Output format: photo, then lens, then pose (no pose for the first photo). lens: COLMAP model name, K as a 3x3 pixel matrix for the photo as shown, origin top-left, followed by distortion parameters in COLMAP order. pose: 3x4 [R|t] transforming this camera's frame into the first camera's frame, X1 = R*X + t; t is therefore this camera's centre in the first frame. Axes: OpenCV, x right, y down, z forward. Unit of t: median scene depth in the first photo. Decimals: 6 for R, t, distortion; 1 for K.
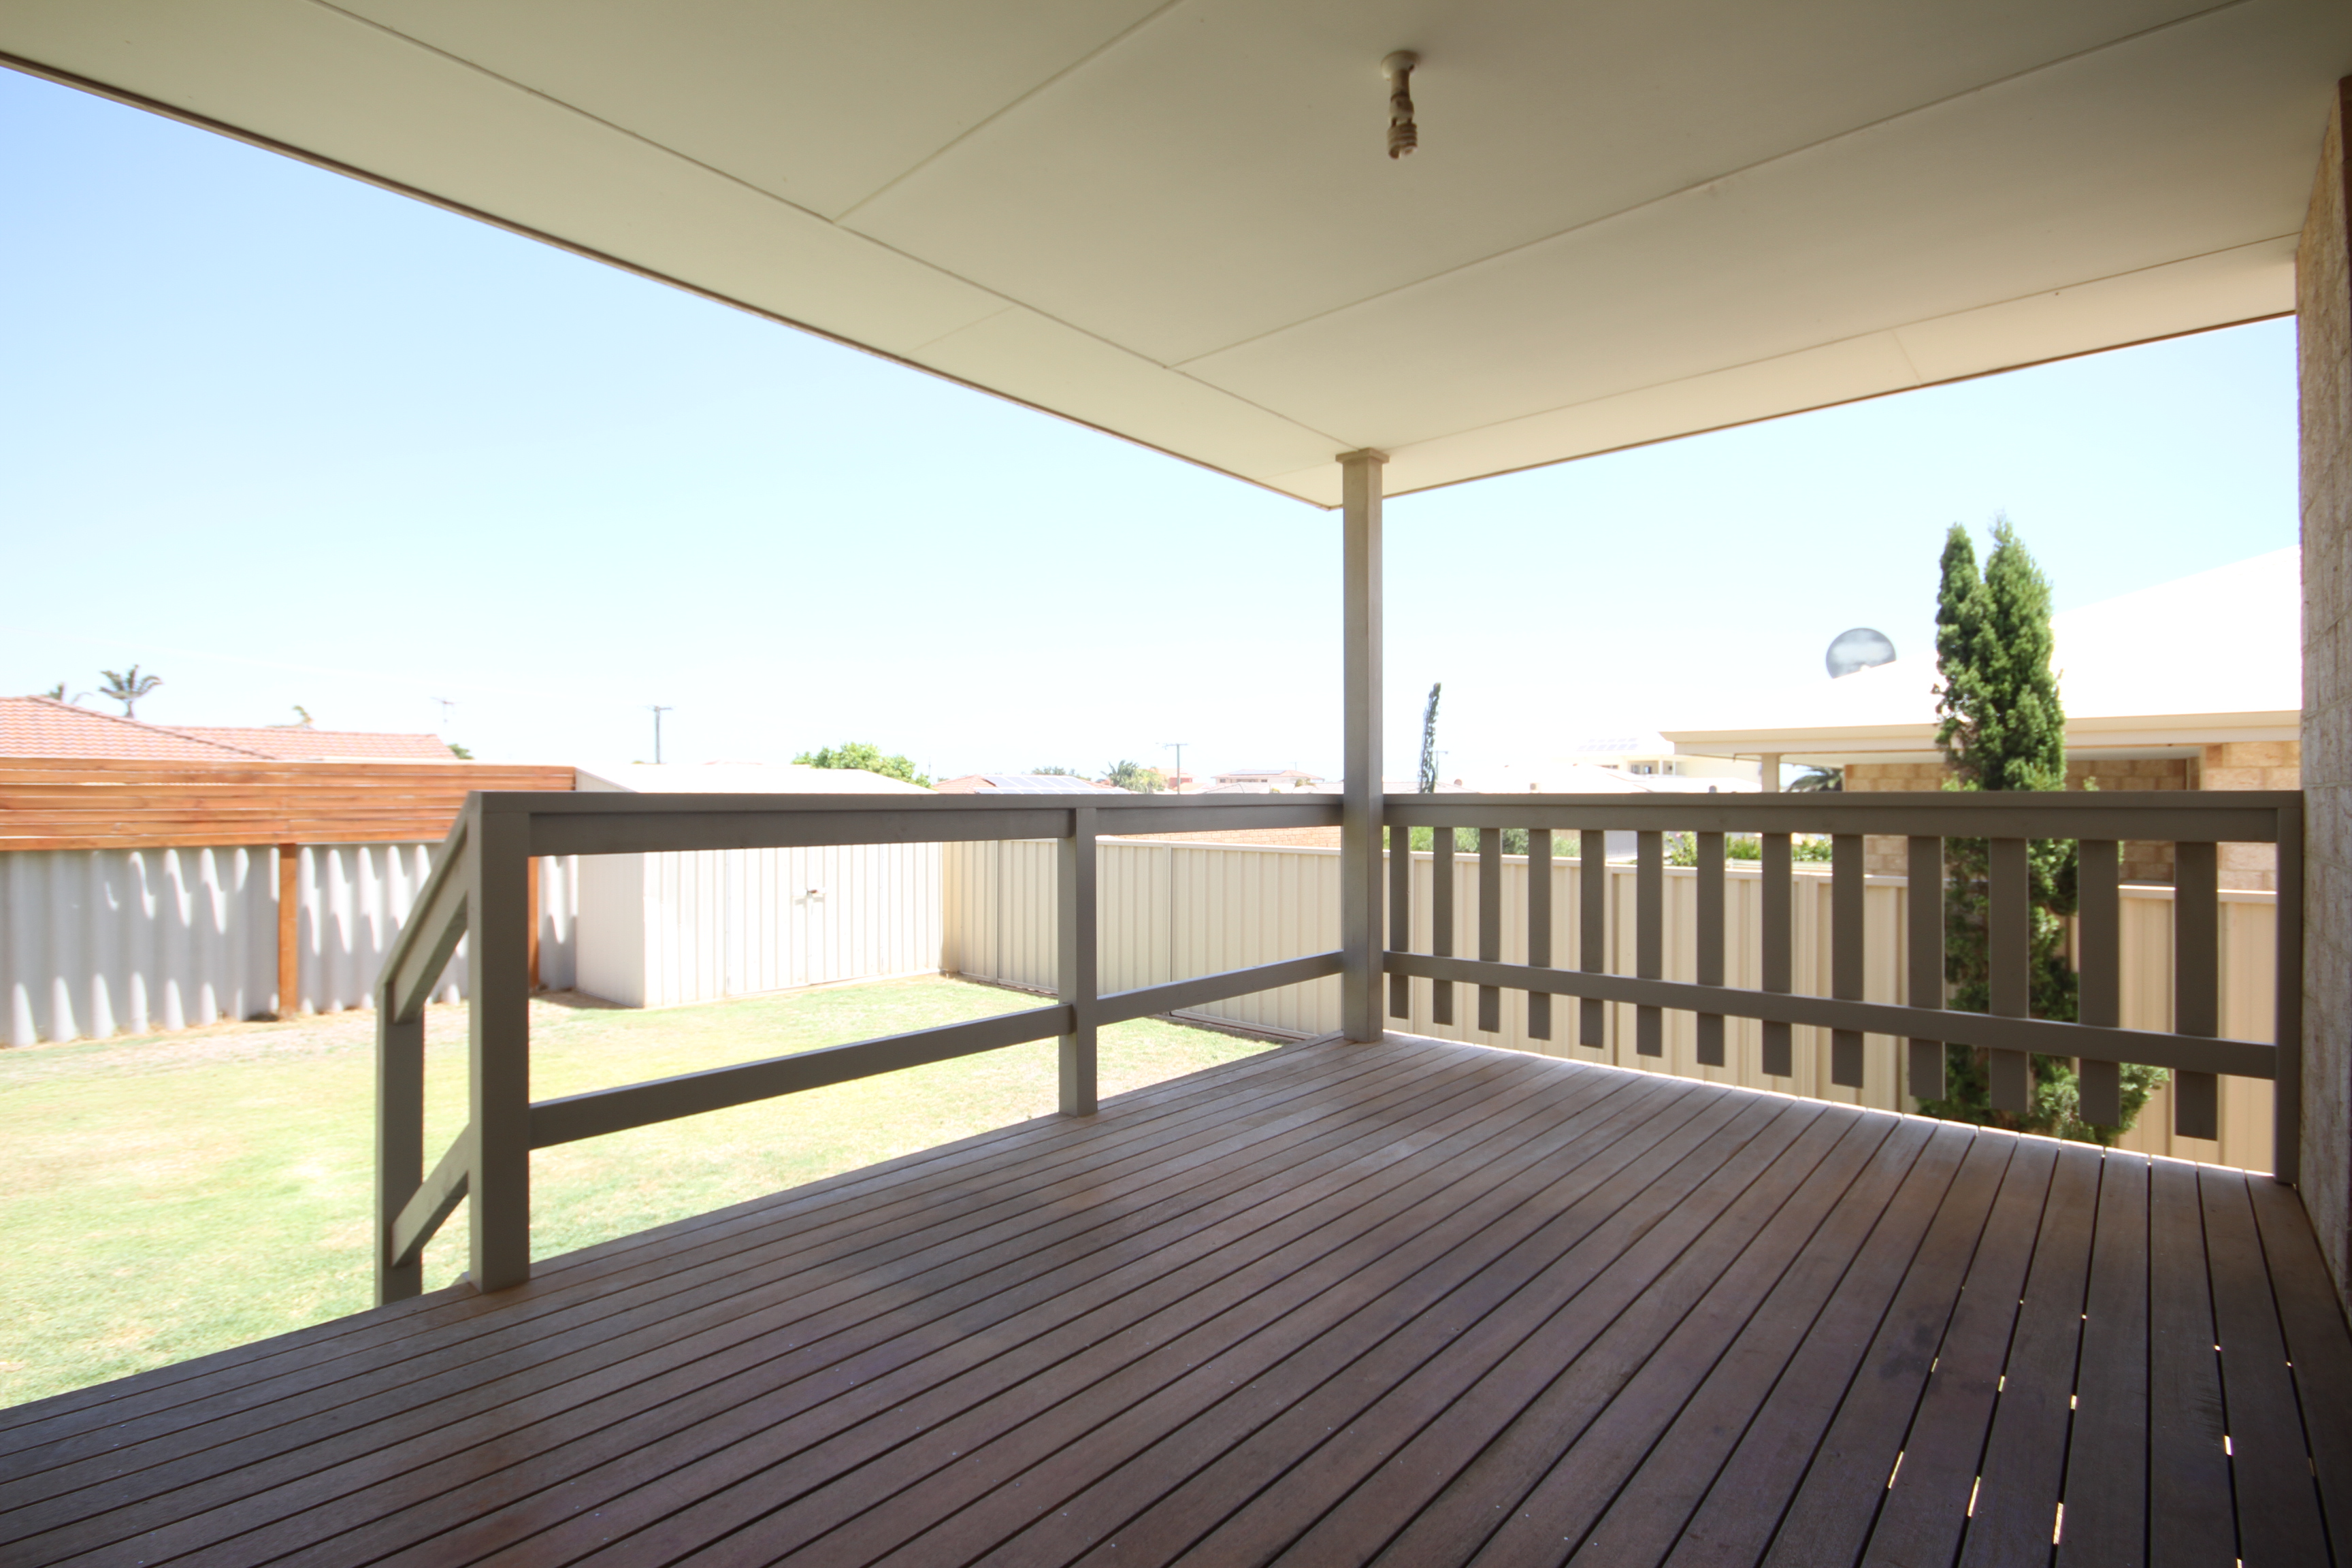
lens RADIAL K [[1094.8, 0, 1192.9], [0, 1094.8, 789.9], [0, 0, 1]] dist [-0.004011, -0.000415]
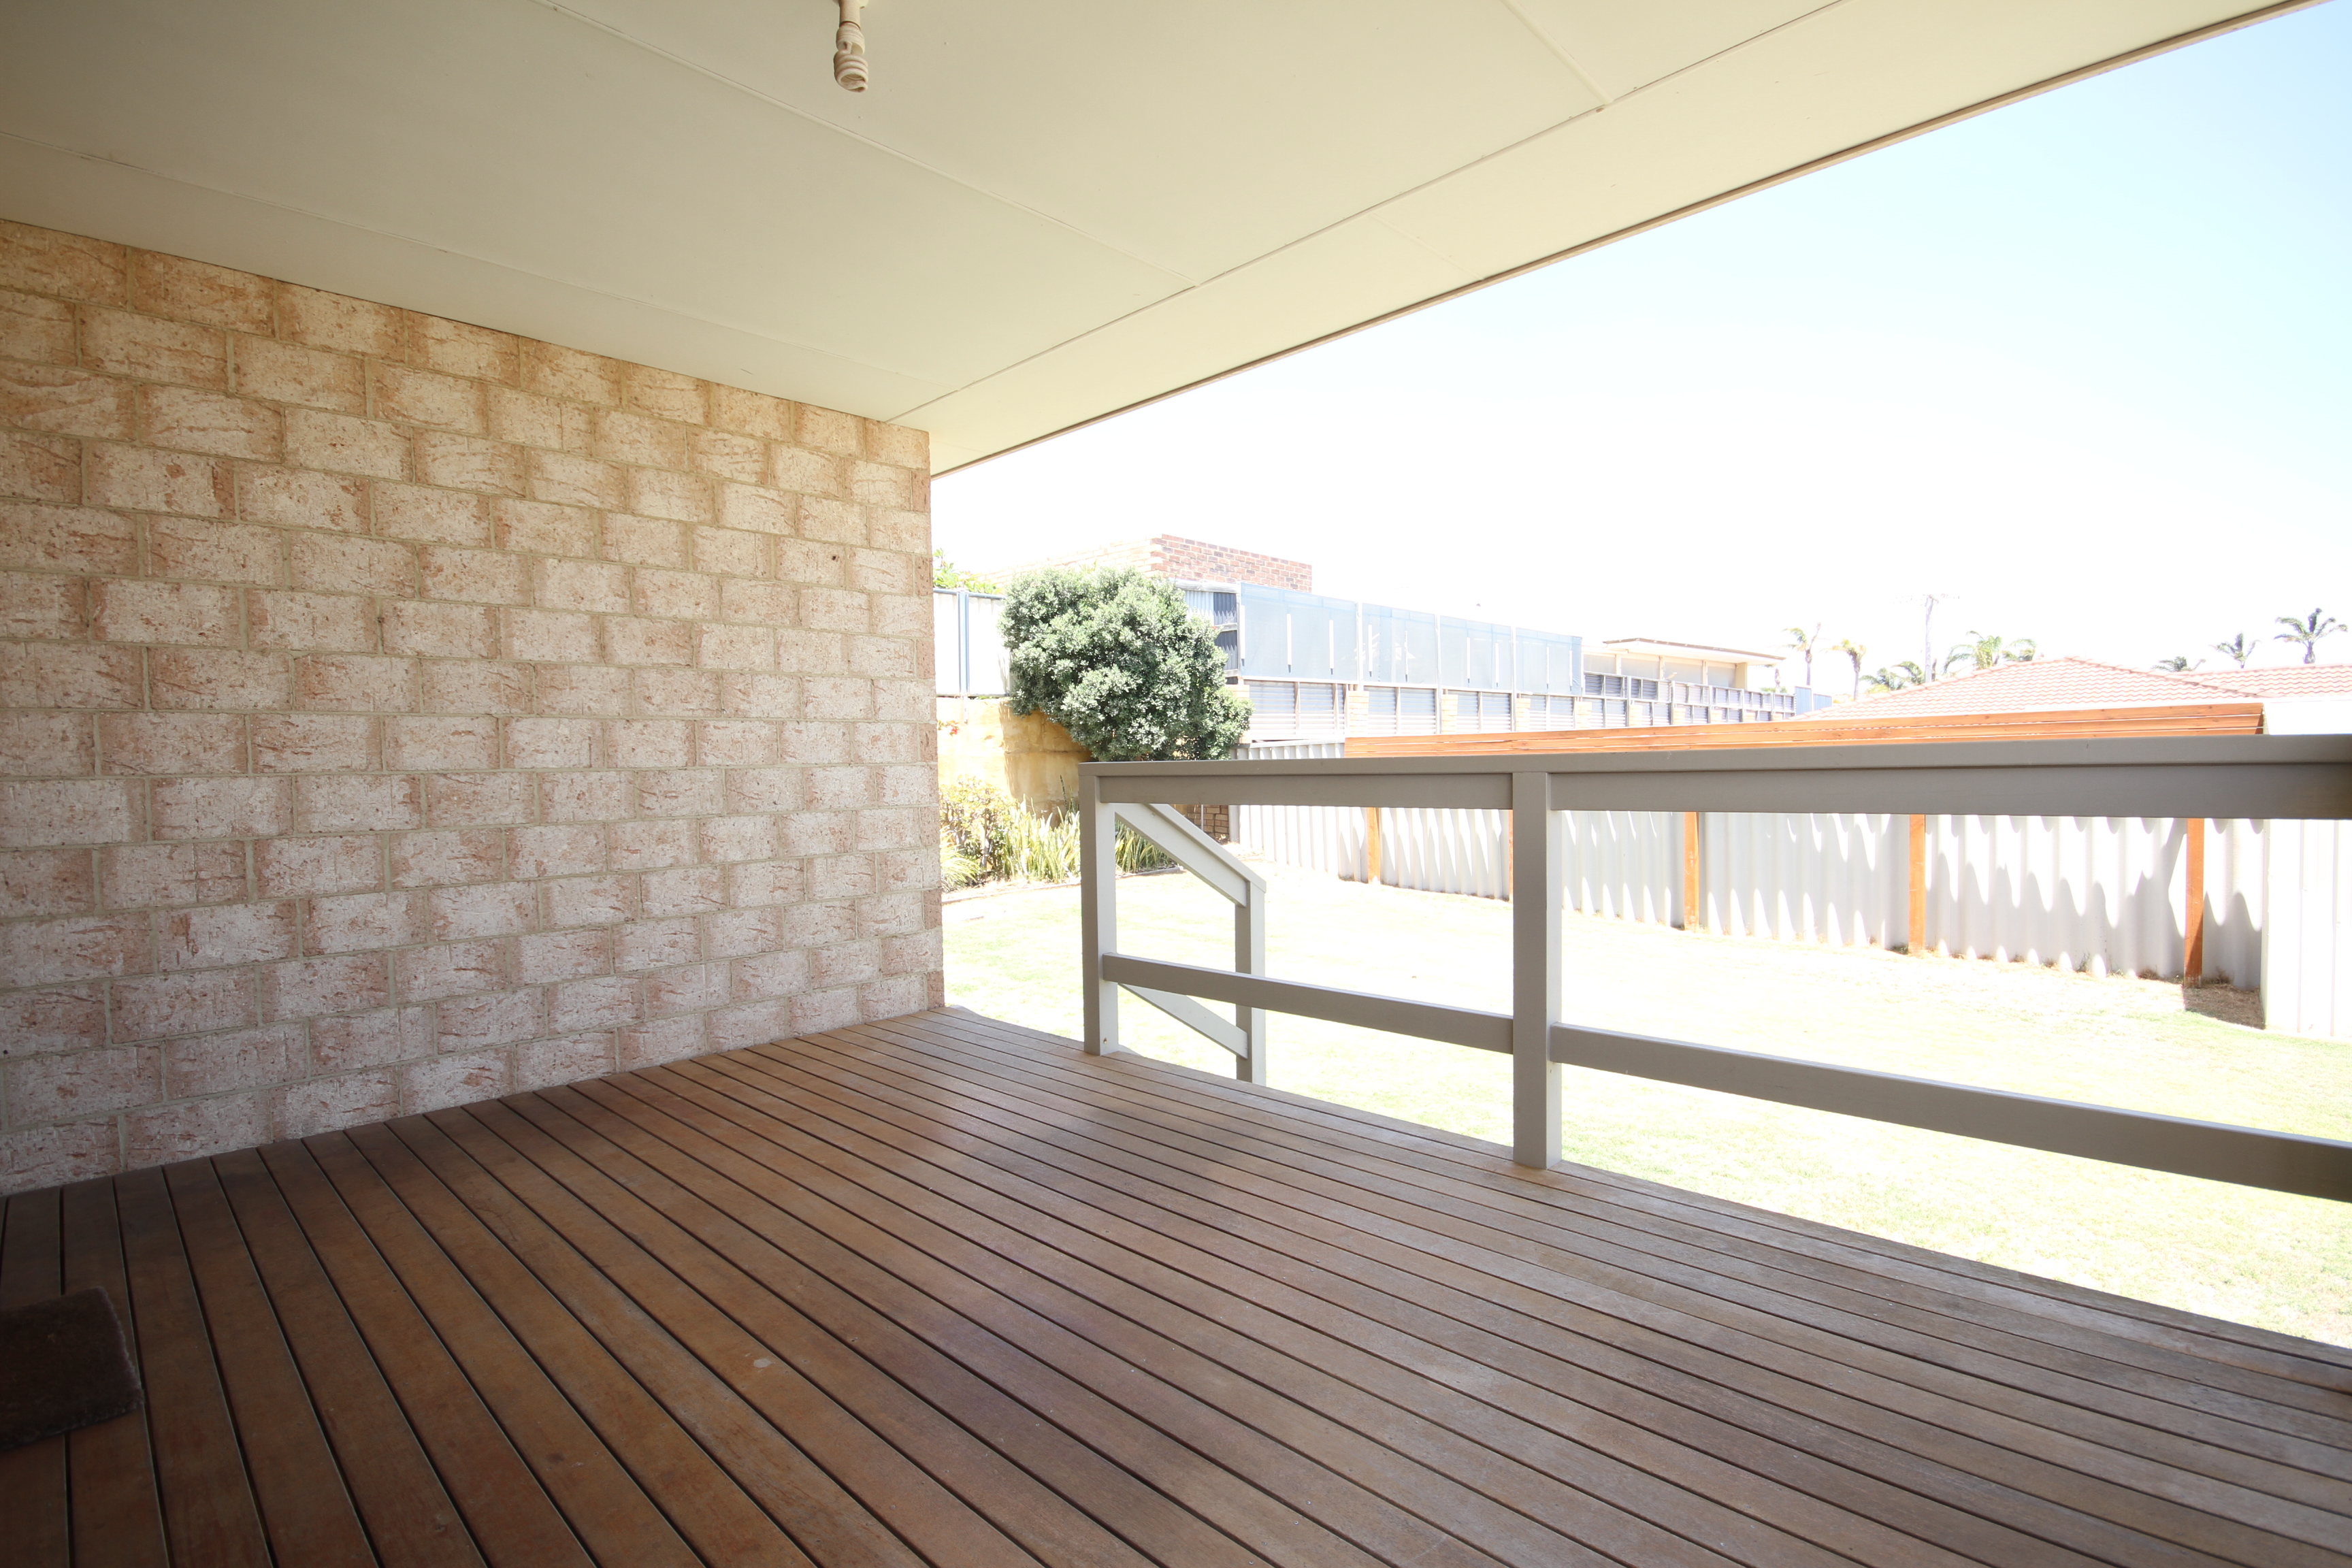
lens RADIAL K [[1094.8, 0, 1192.9], [0, 1094.8, 789.9], [0, 0, 1]] dist [-0.004011, -0.000415]
pose [[-0.044601, 0.025210, -0.998687, 0.702084], [0.025263, 0.999390, 0.024099, 0.002905], [0.998685, -0.024155, -0.045210, 0.817713]]
